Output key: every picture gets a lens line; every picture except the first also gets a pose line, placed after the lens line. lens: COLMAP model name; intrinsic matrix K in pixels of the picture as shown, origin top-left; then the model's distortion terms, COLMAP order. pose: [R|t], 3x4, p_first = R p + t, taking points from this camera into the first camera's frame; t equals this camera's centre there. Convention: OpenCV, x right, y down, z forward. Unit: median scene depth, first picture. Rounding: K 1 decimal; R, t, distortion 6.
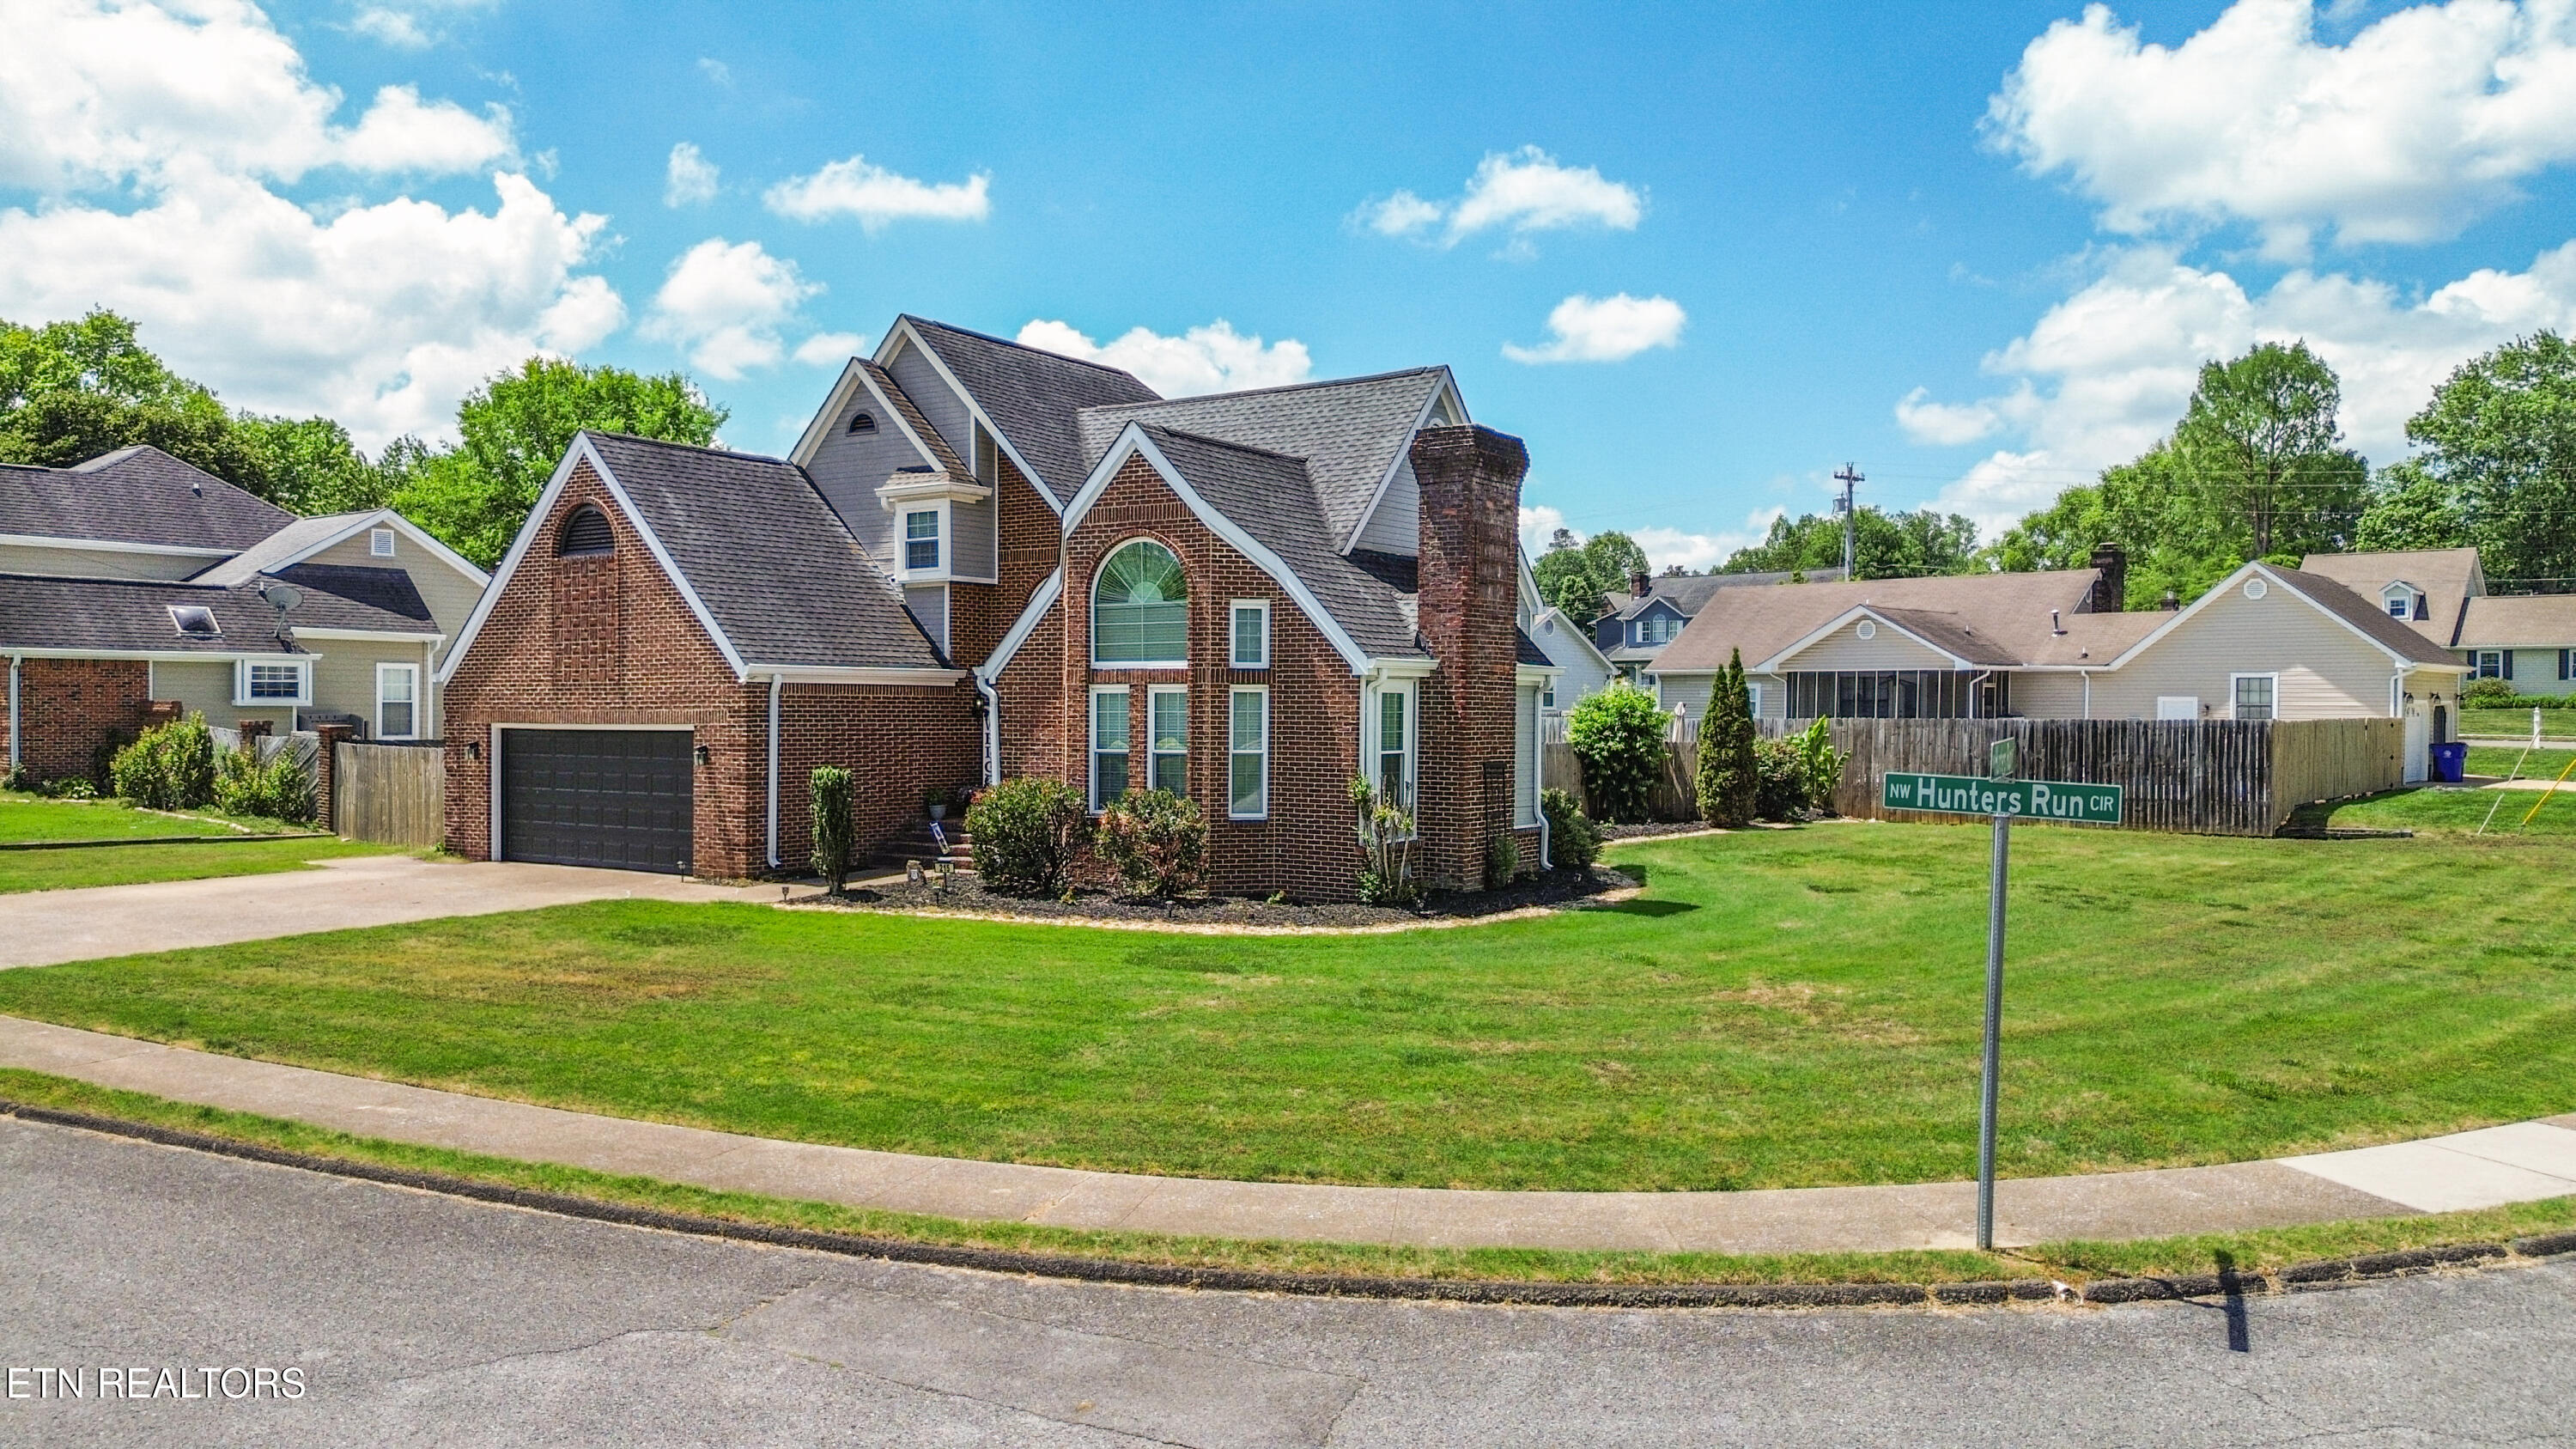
lens RADIAL K [[1830.6, 0, 1272.7], [0, 1830.6, 716.9], [0, 0, 1]] dist [0.053778, -0.068091]
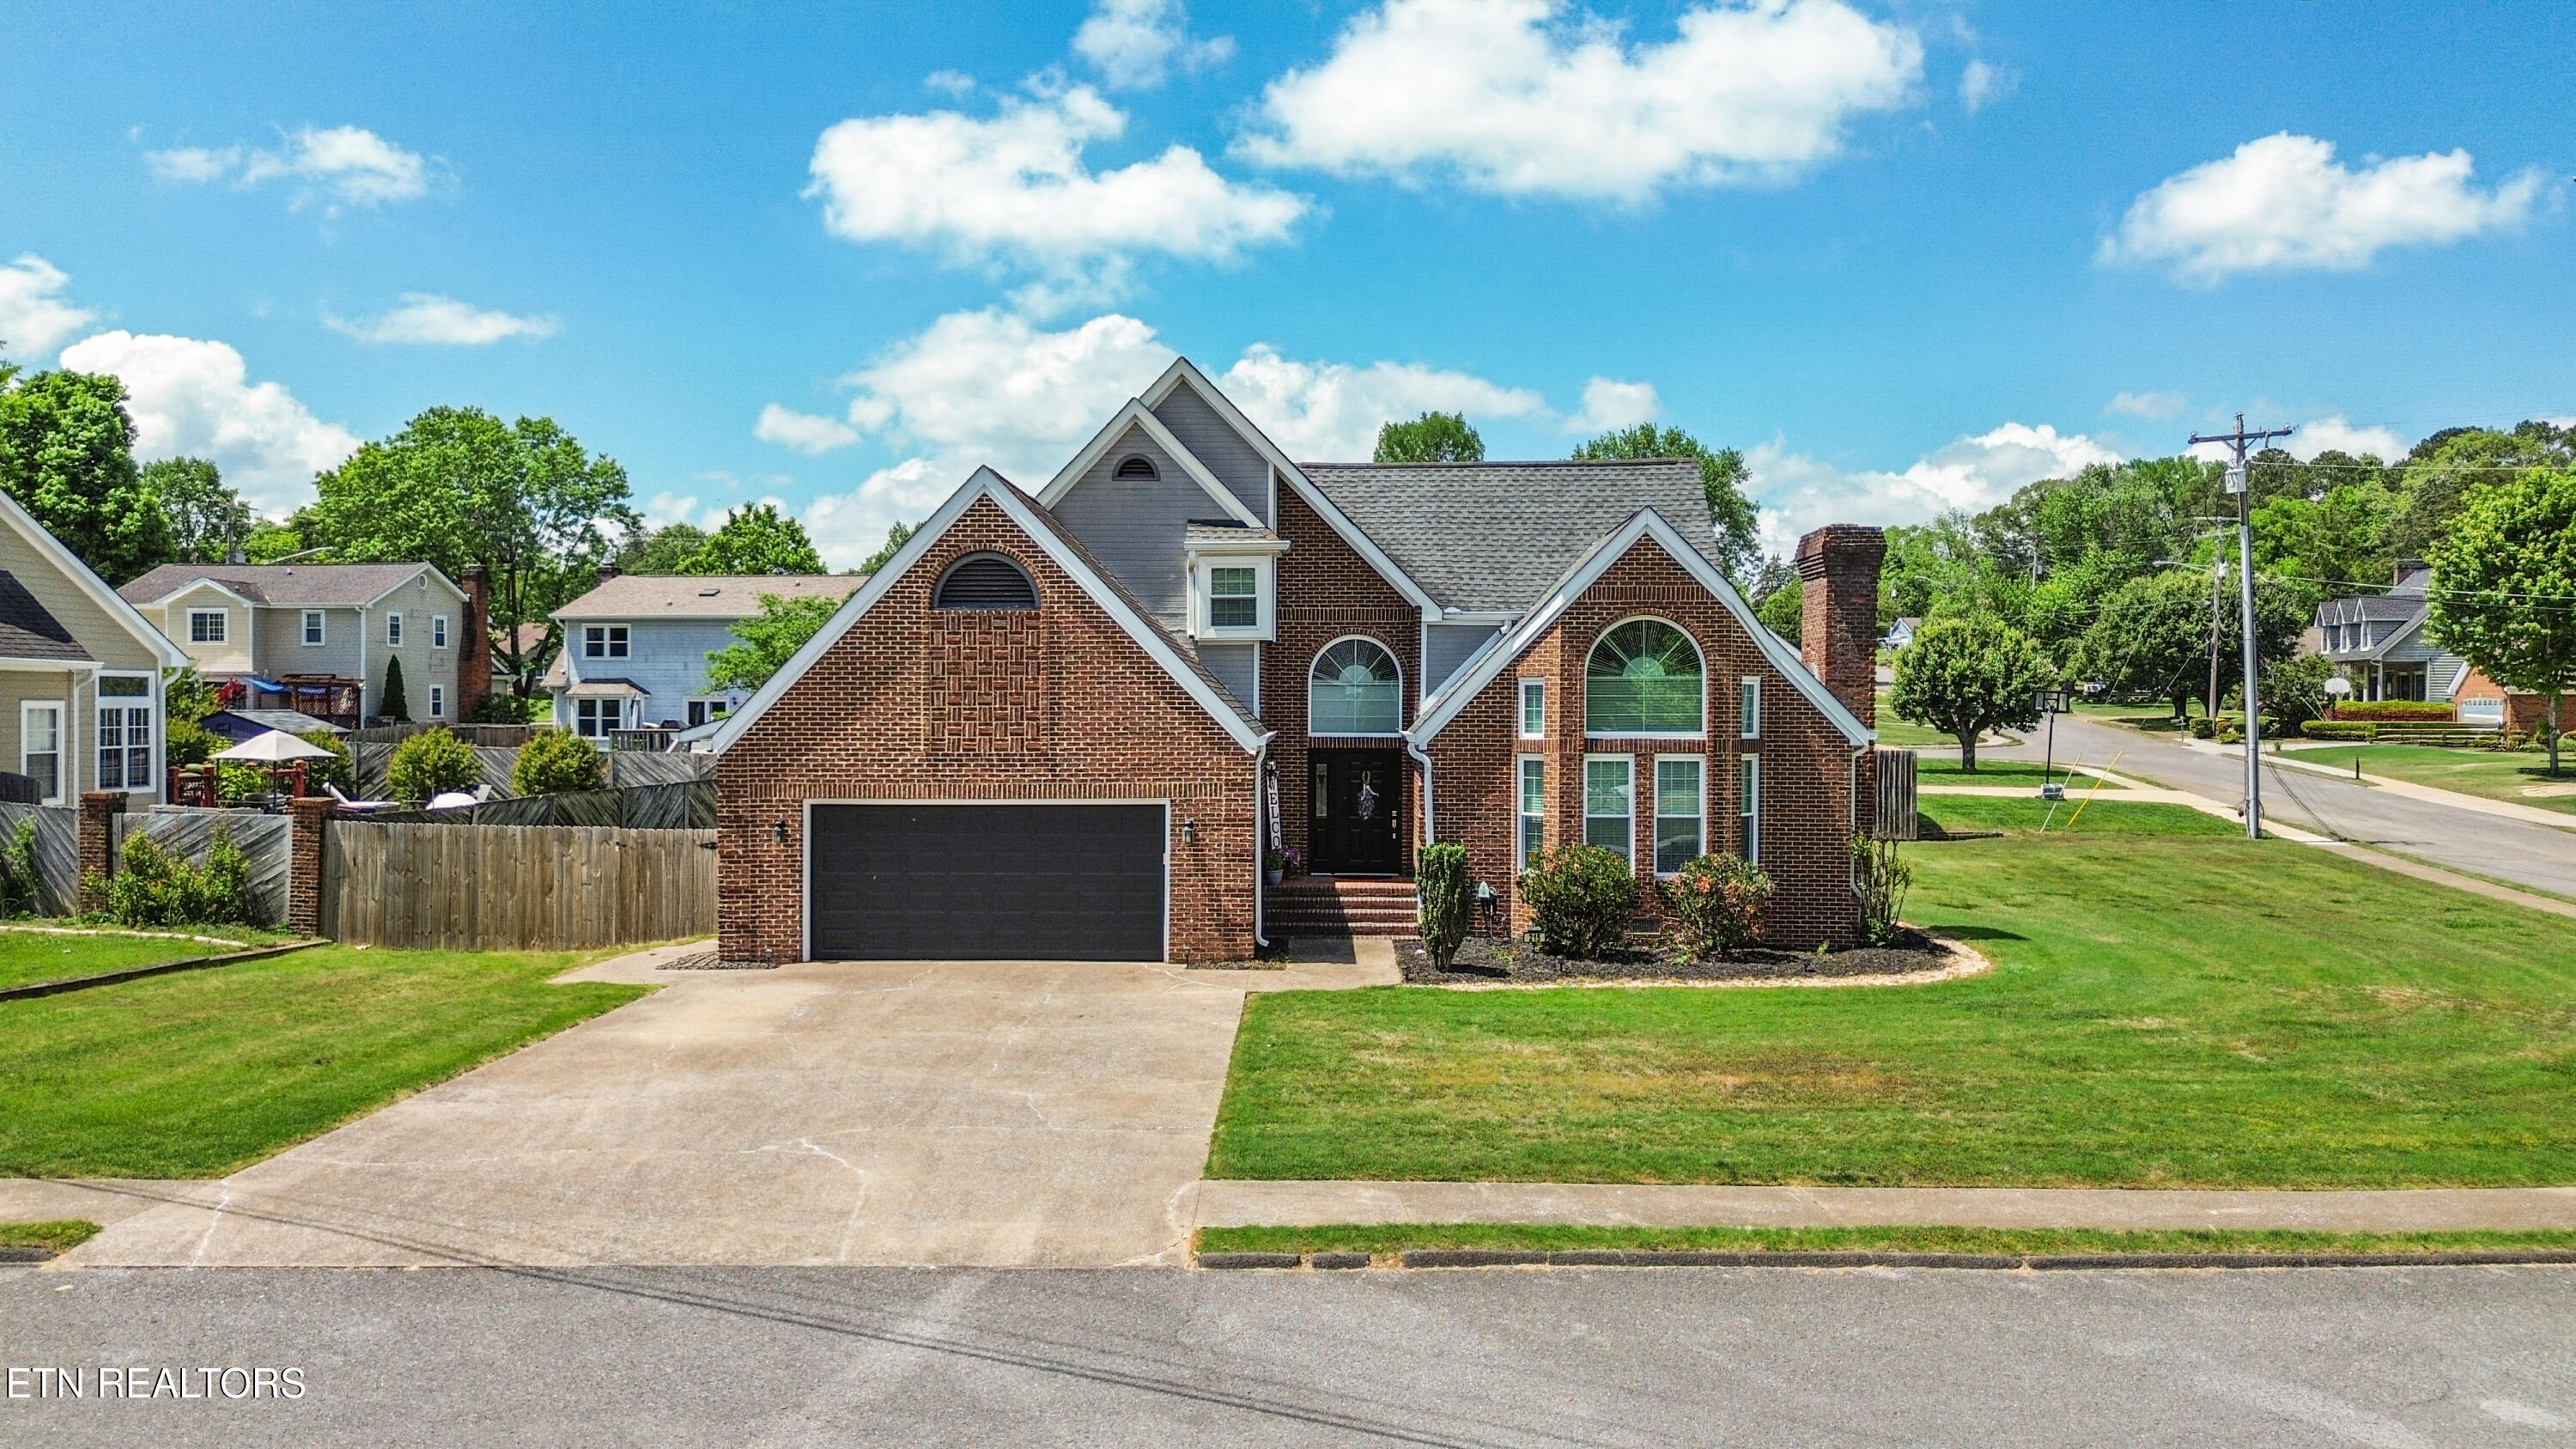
lens RADIAL K [[1830.6, 0, 1272.7], [0, 1830.6, 716.9], [0, 0, 1]] dist [0.053778, -0.068091]
pose [[0.851696, -0.005182, 0.524010, -0.707532], [0.003735, 0.999986, 0.003818, -0.038025], [-0.524023, -0.001295, 0.851703, 0.172745]]
